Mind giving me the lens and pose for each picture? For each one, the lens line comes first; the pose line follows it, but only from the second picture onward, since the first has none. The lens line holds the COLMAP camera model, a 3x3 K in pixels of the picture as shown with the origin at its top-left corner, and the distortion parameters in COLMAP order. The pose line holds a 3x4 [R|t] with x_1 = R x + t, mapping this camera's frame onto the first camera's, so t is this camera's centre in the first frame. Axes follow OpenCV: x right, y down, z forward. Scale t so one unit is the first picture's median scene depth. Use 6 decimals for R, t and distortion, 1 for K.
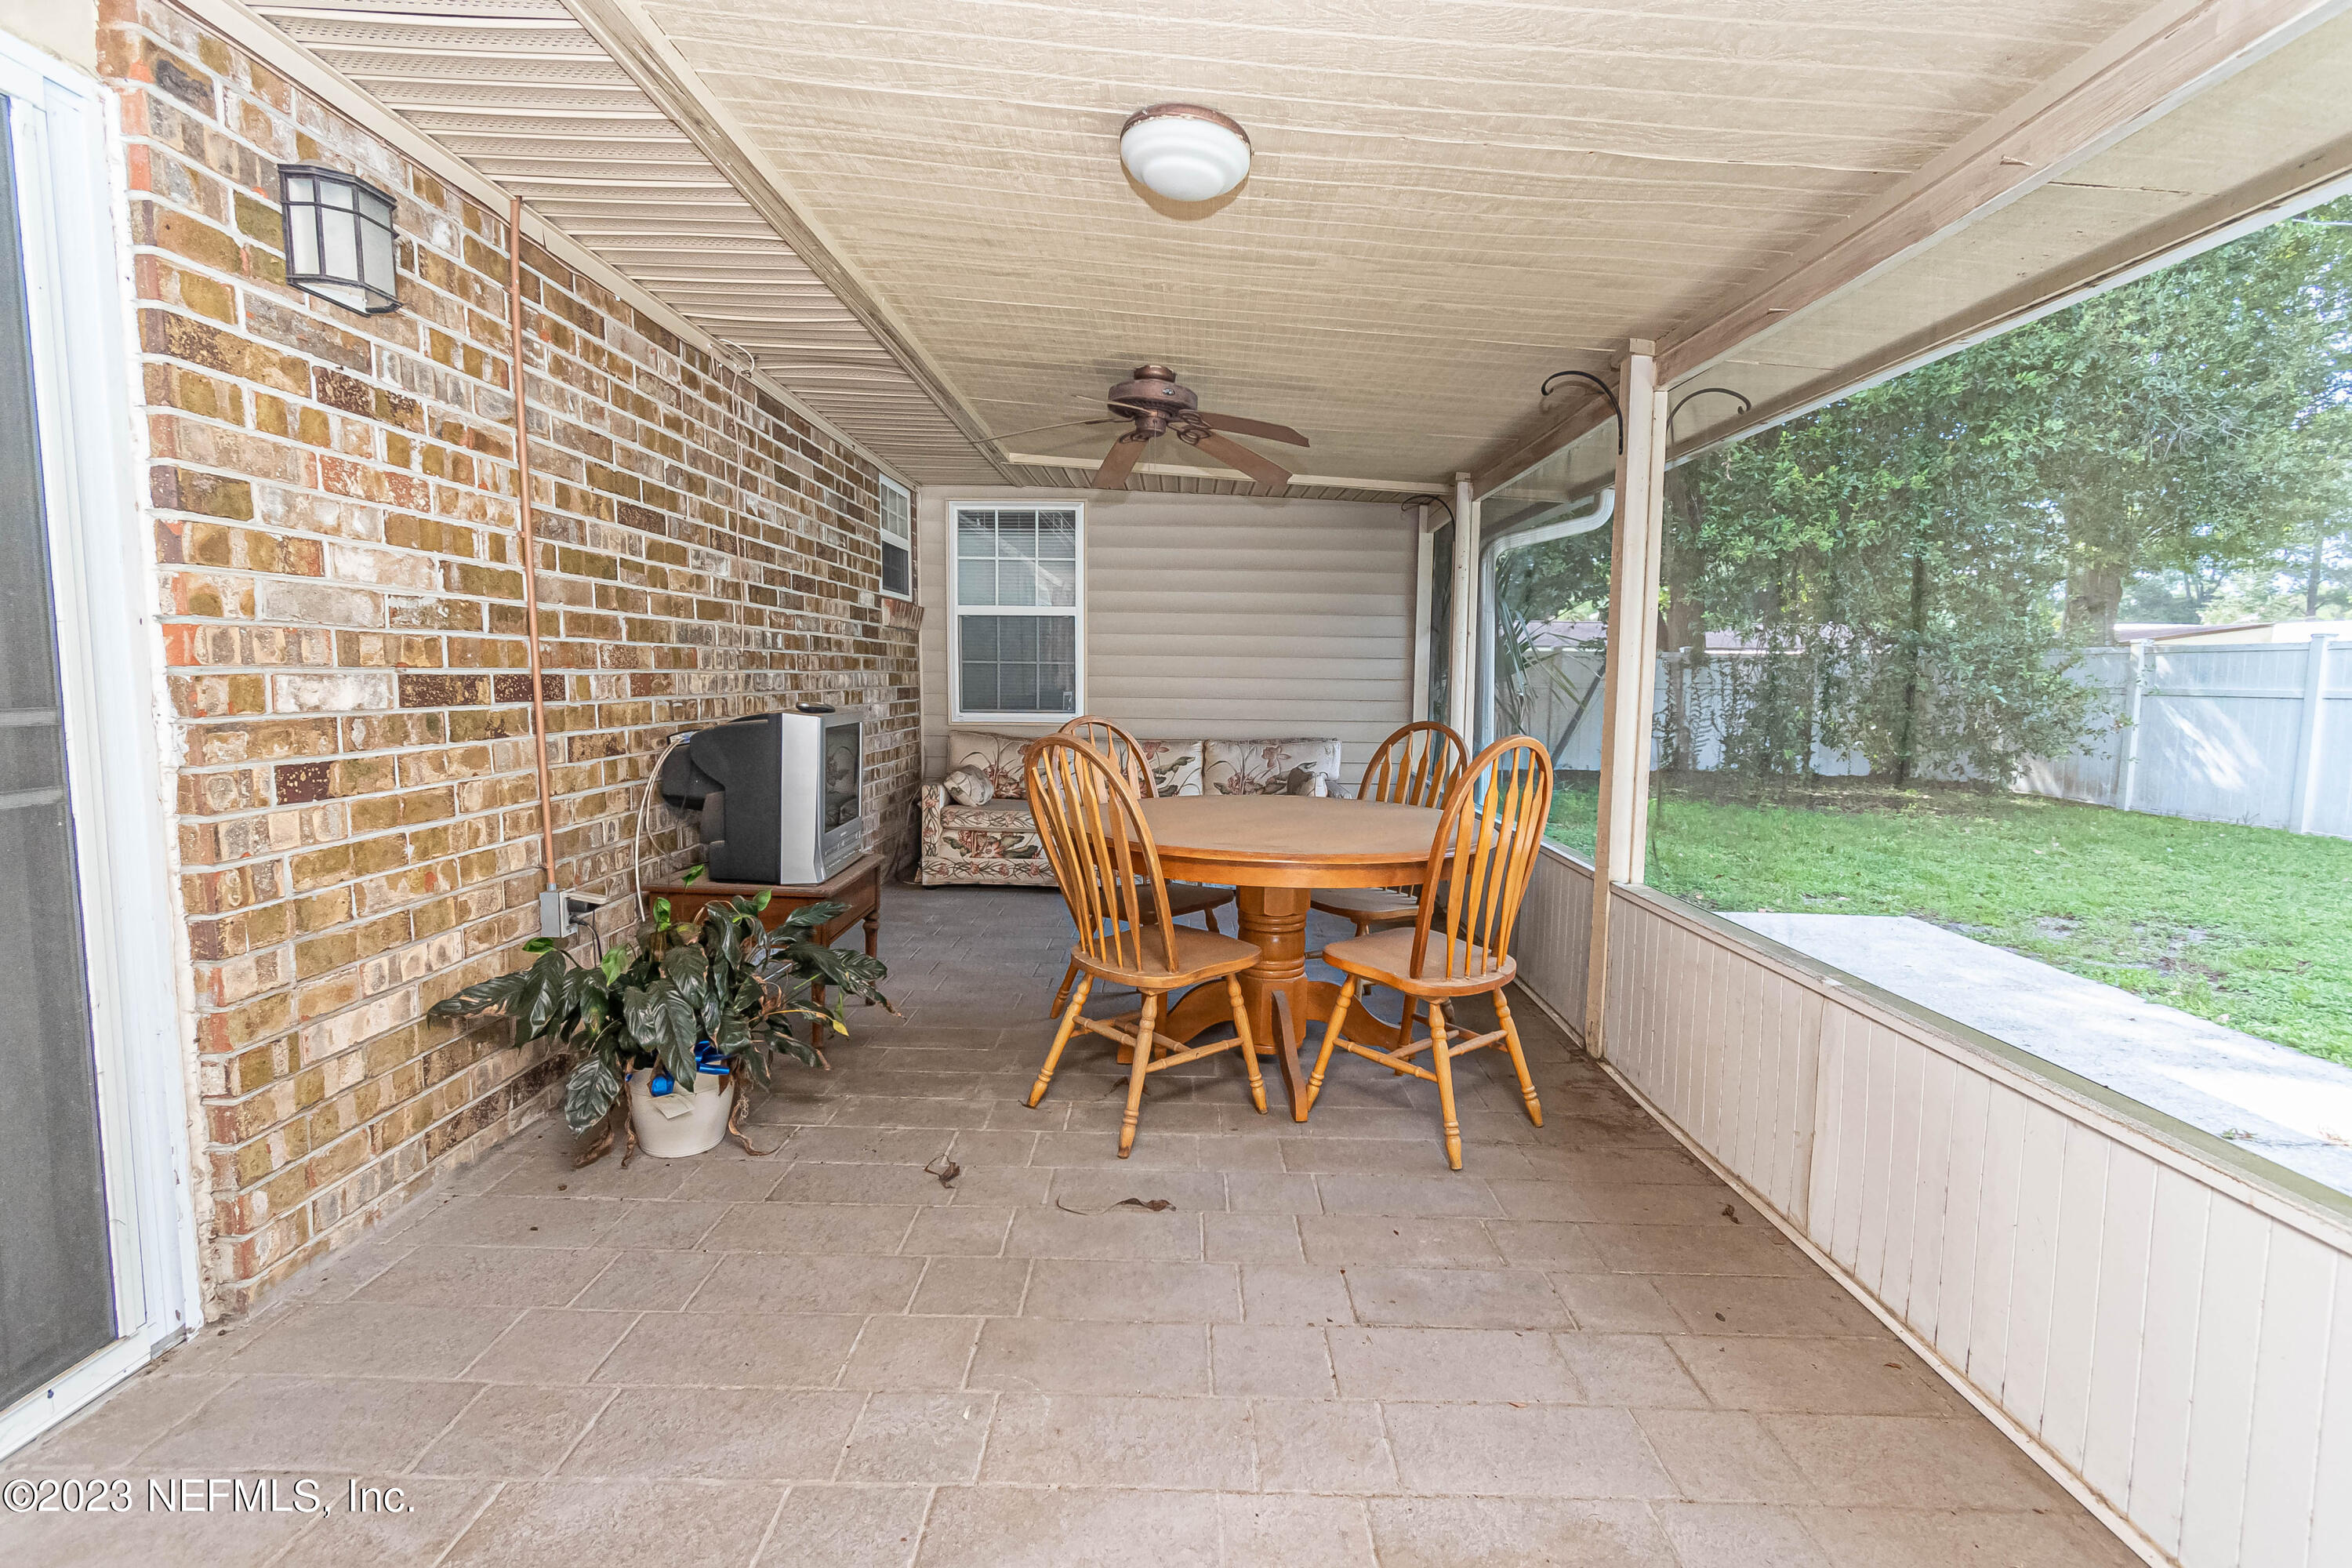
lens RADIAL K [[1073.9, 0, 1184.1], [0, 1073.9, 789.1], [0, 0, 1]] dist [0.007333, -0.003377]
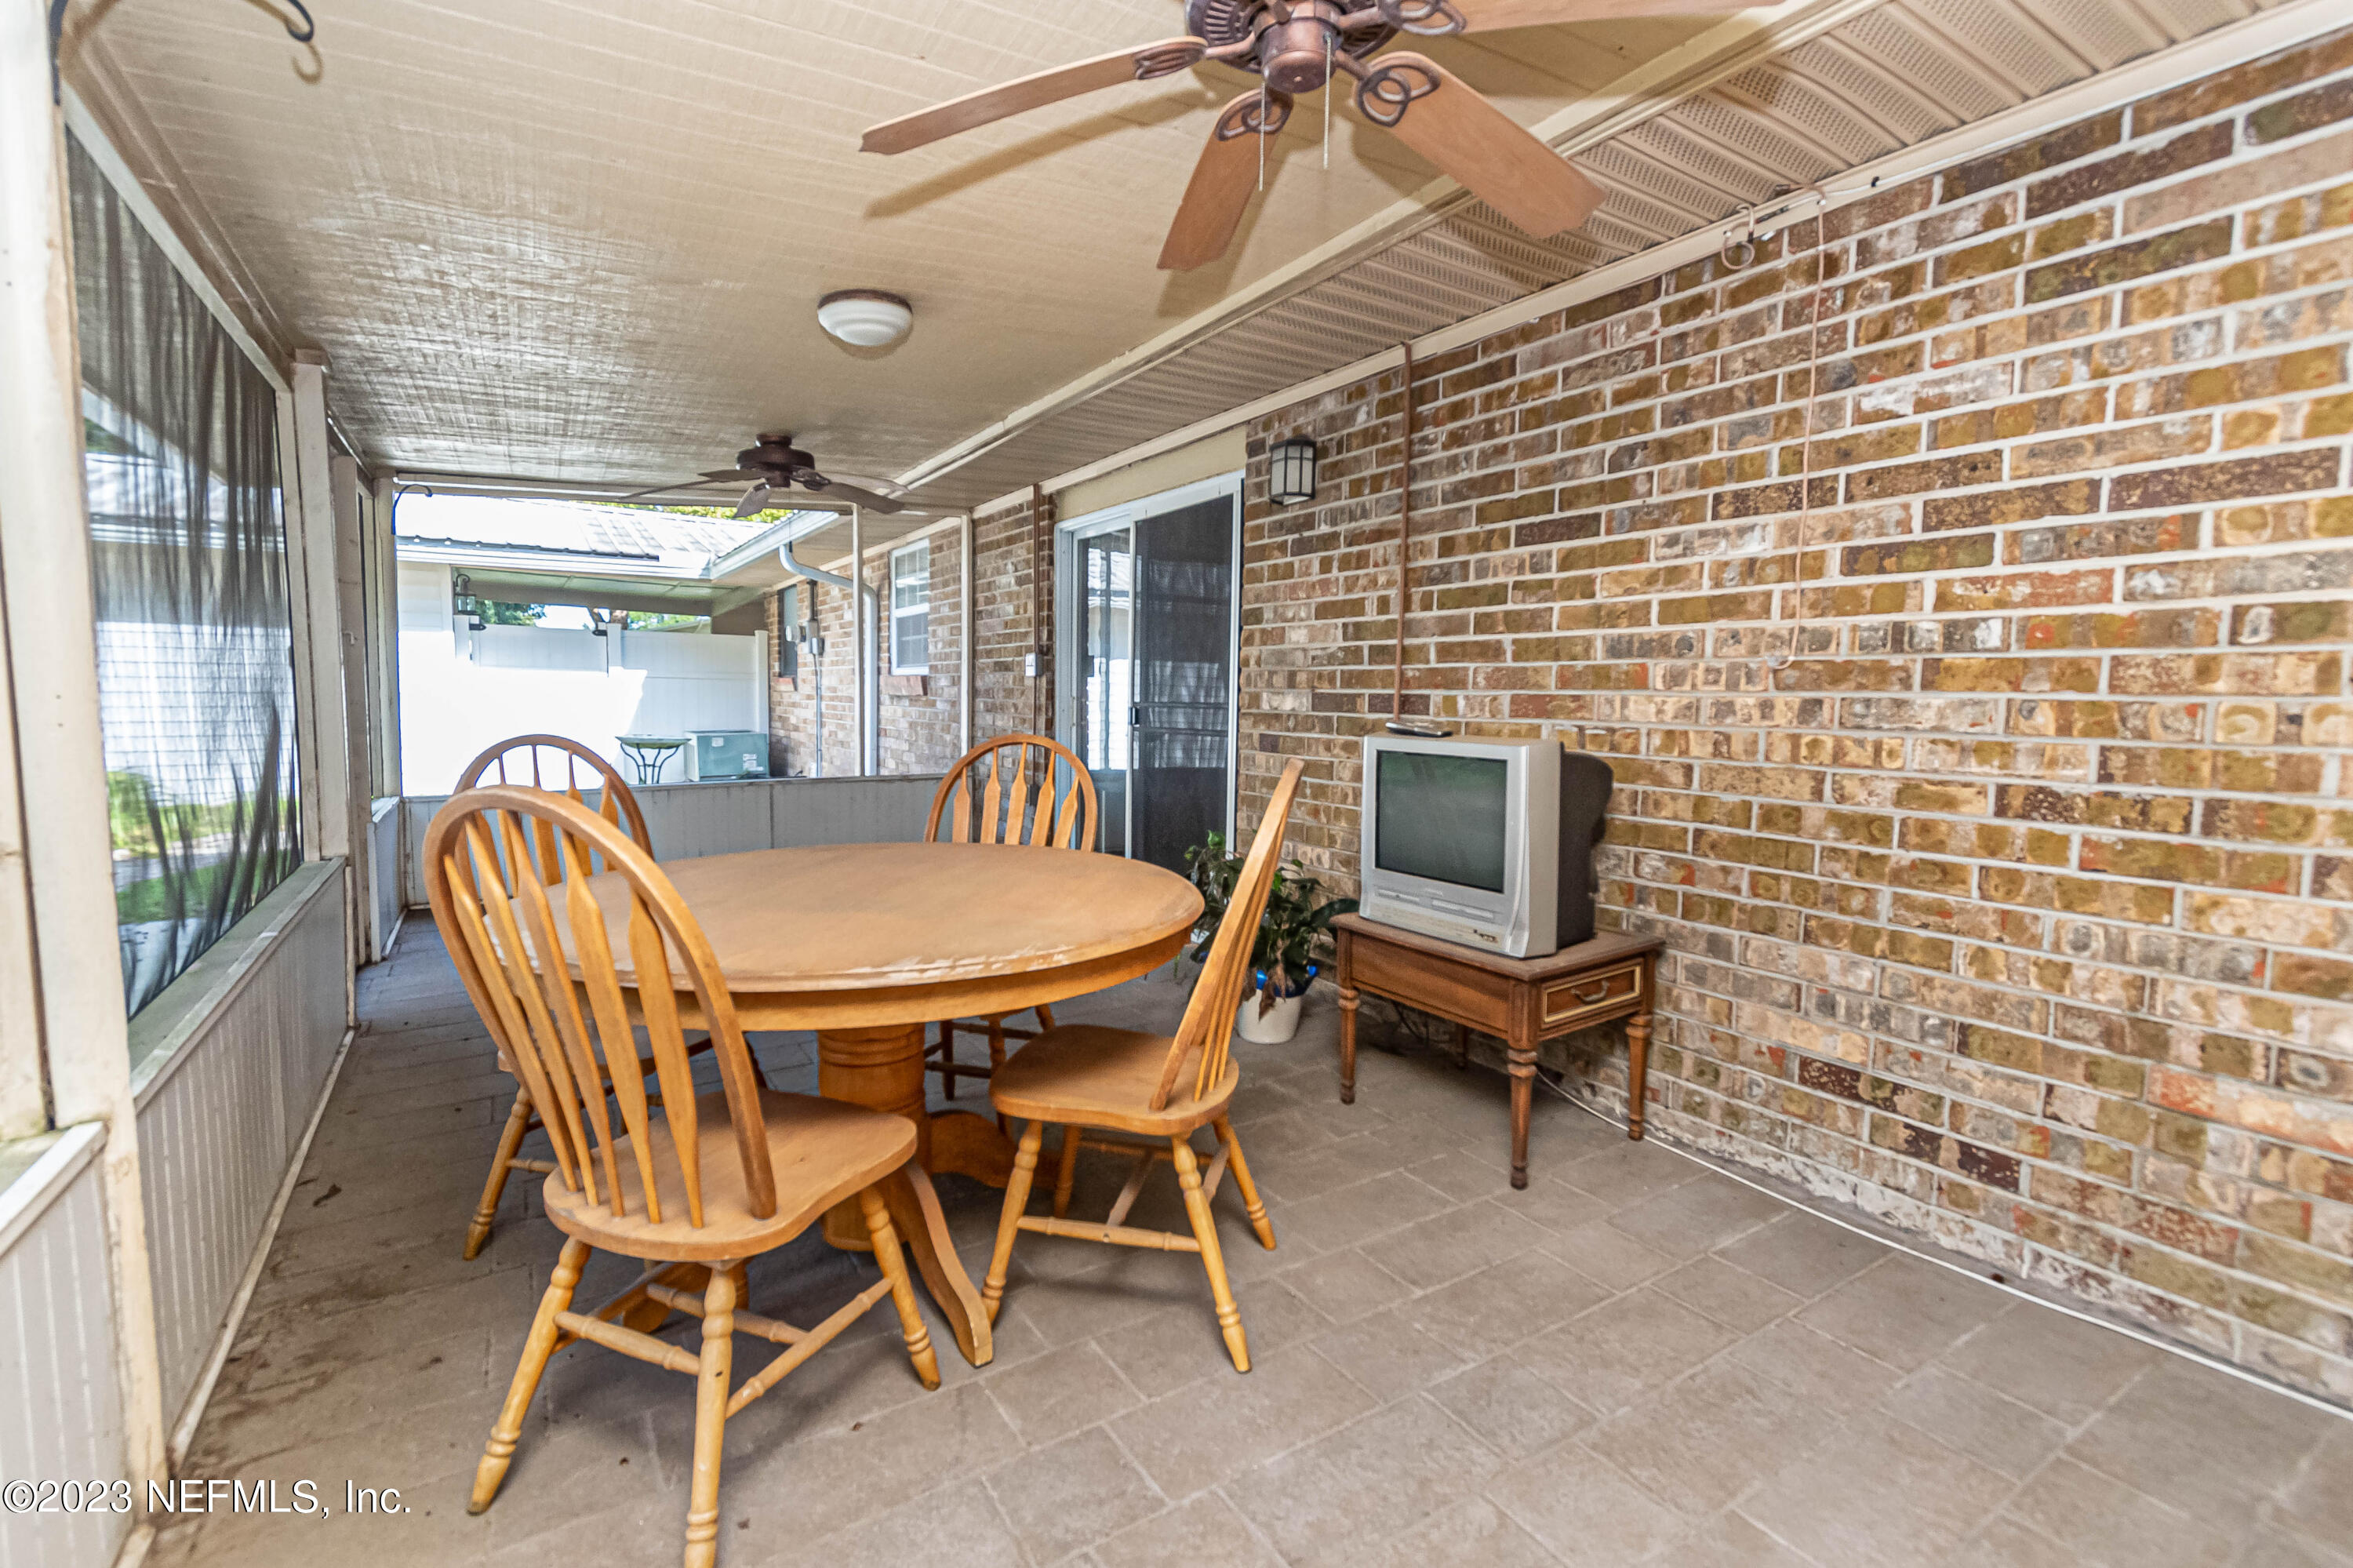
lens RADIAL K [[1074.4, 0, 1191.7], [0, 1074.4, 783.2], [0, 0, 1]] dist [0.007333, -0.003377]
pose [[-0.843333, 0.017747, -0.537098, 0.348345], [-0.084575, 0.982616, 0.165264, -0.207748], [0.530695, 0.184798, -0.827172, 2.104146]]
